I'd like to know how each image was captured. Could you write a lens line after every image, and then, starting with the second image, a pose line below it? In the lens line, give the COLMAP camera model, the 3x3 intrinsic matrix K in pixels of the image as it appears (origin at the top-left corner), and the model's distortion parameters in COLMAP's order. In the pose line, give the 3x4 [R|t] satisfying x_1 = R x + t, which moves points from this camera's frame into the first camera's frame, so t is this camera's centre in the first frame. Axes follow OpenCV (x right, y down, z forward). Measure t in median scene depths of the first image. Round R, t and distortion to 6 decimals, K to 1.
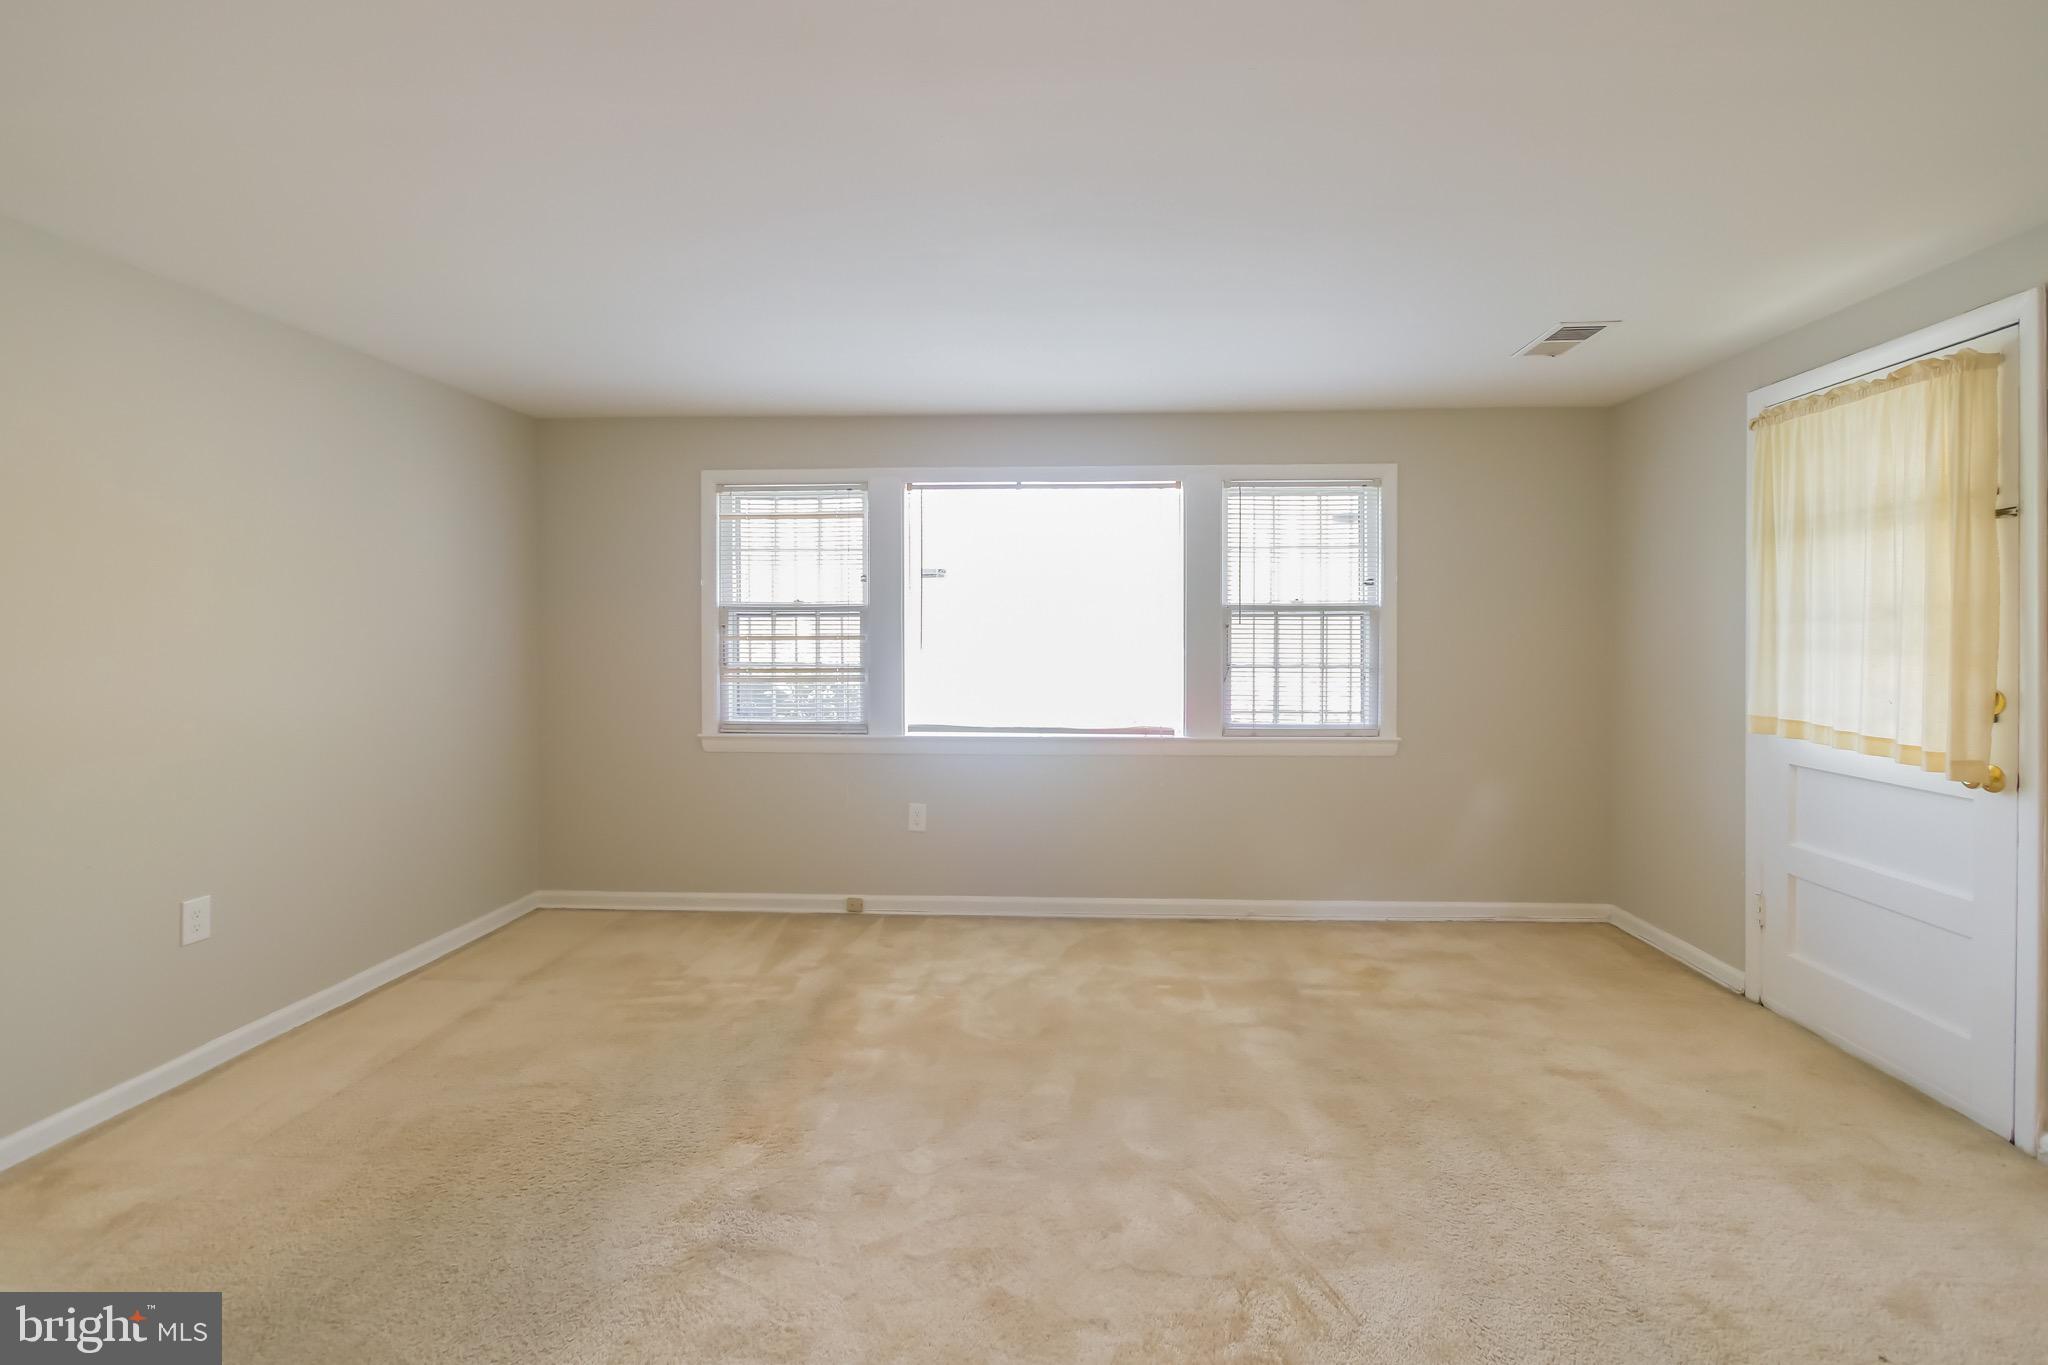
lens RADIAL K [[888.8, 0, 1064.7], [0, 888.8, 641.0], [0, 0, 1]] dist [-0.003214, 0.000726]
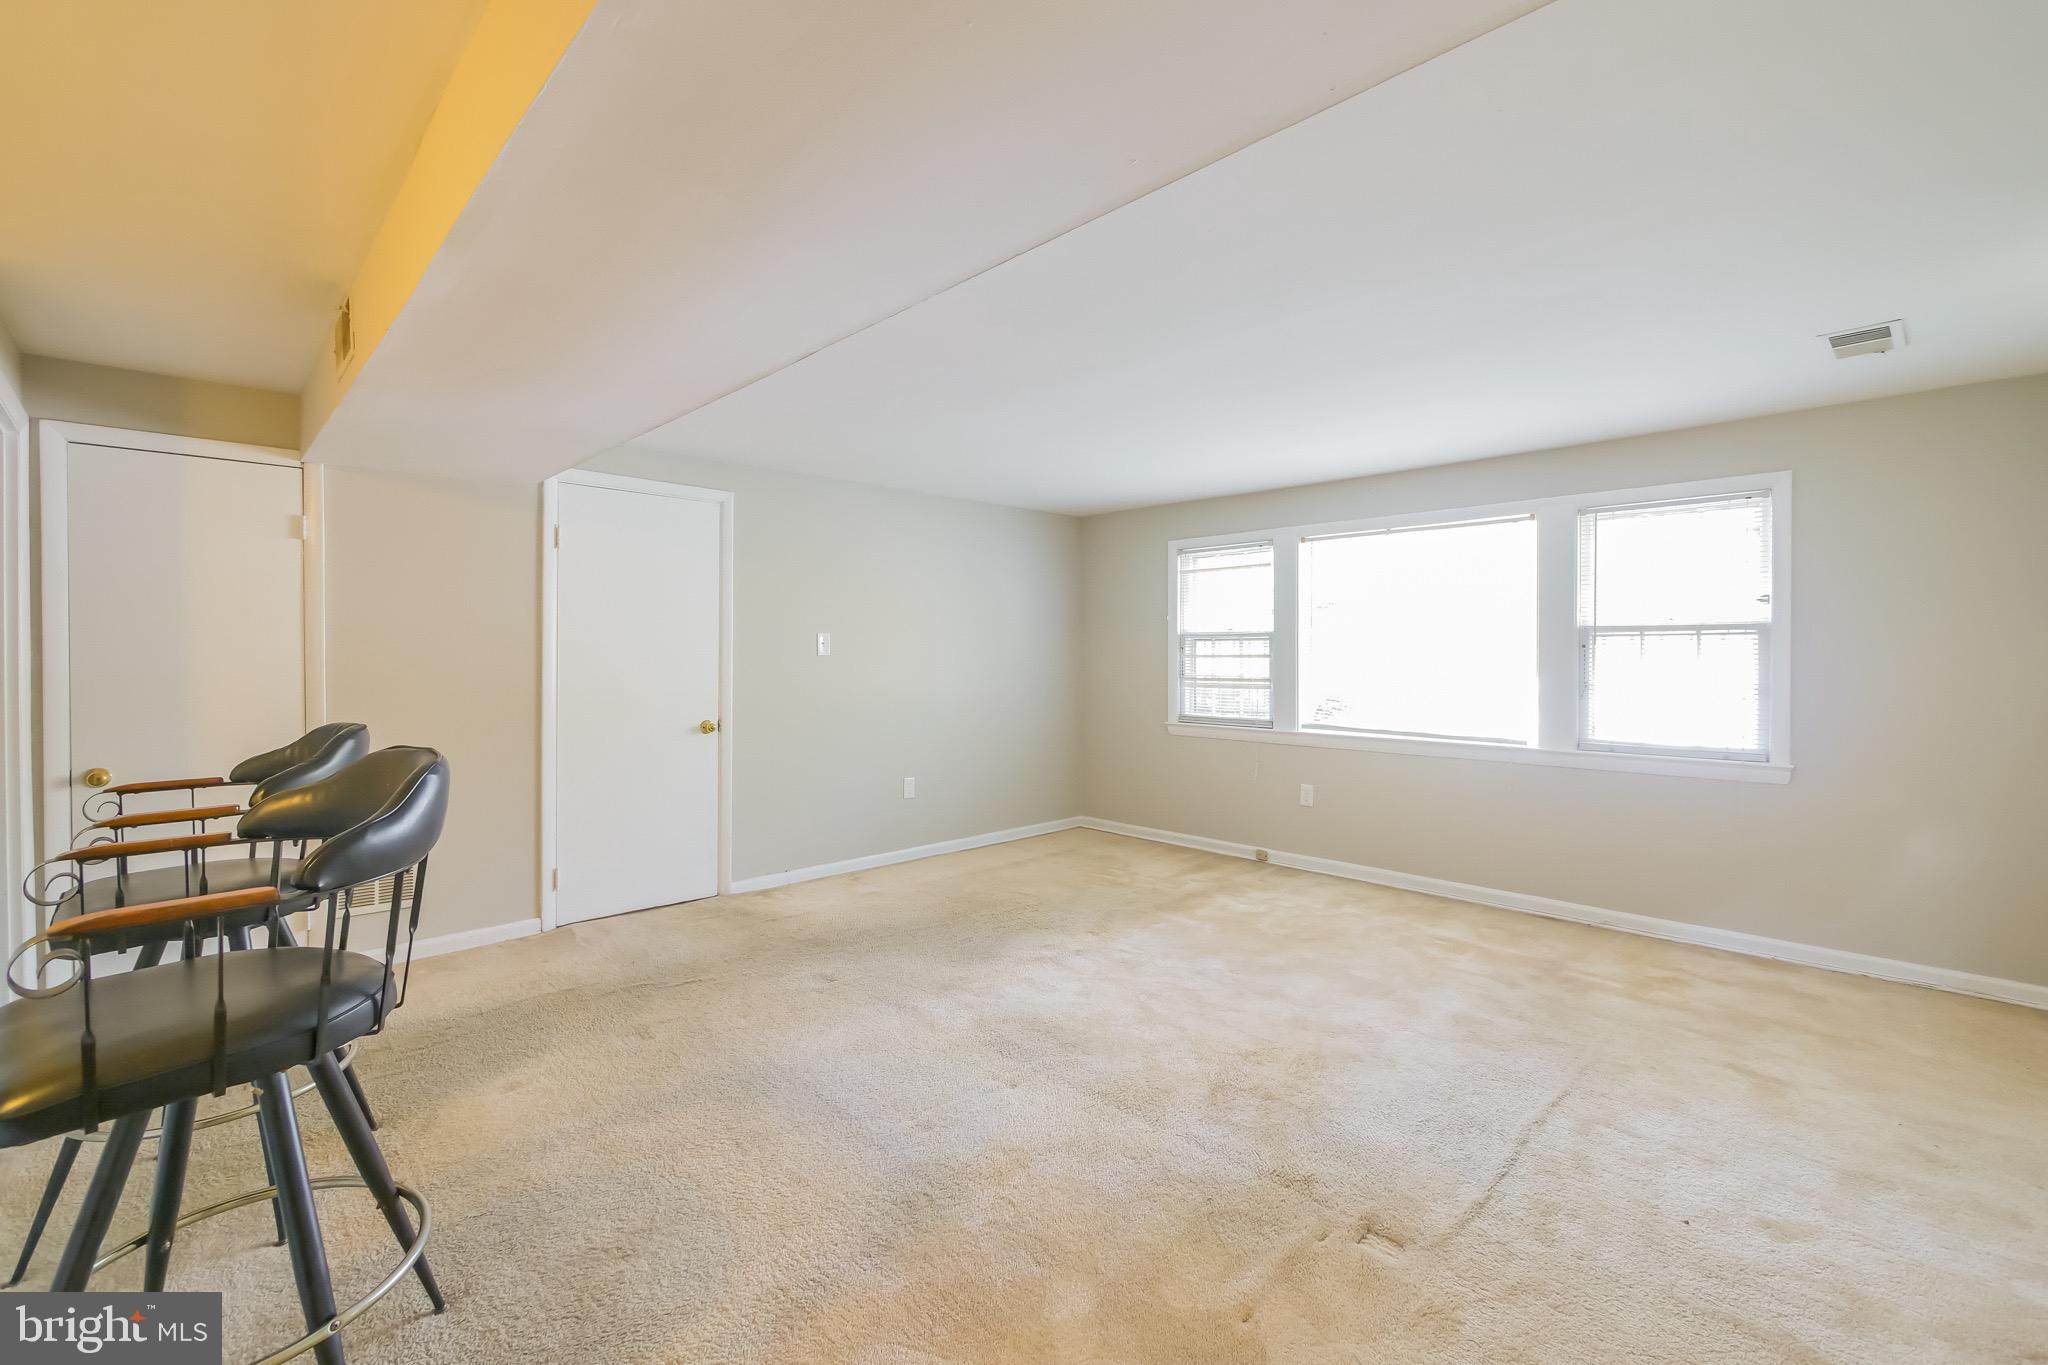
lens RADIAL K [[866.9, 0, 1015.4], [0, 866.9, 654.0], [0, 0, 1]] dist [0.002508, 0.000521]
pose [[0.727254, 0.000524, -0.686368, 0.400115], [-0.005579, 0.999971, -0.005147, 0.001934], [0.686346, 0.007573, 0.727236, -0.214772]]
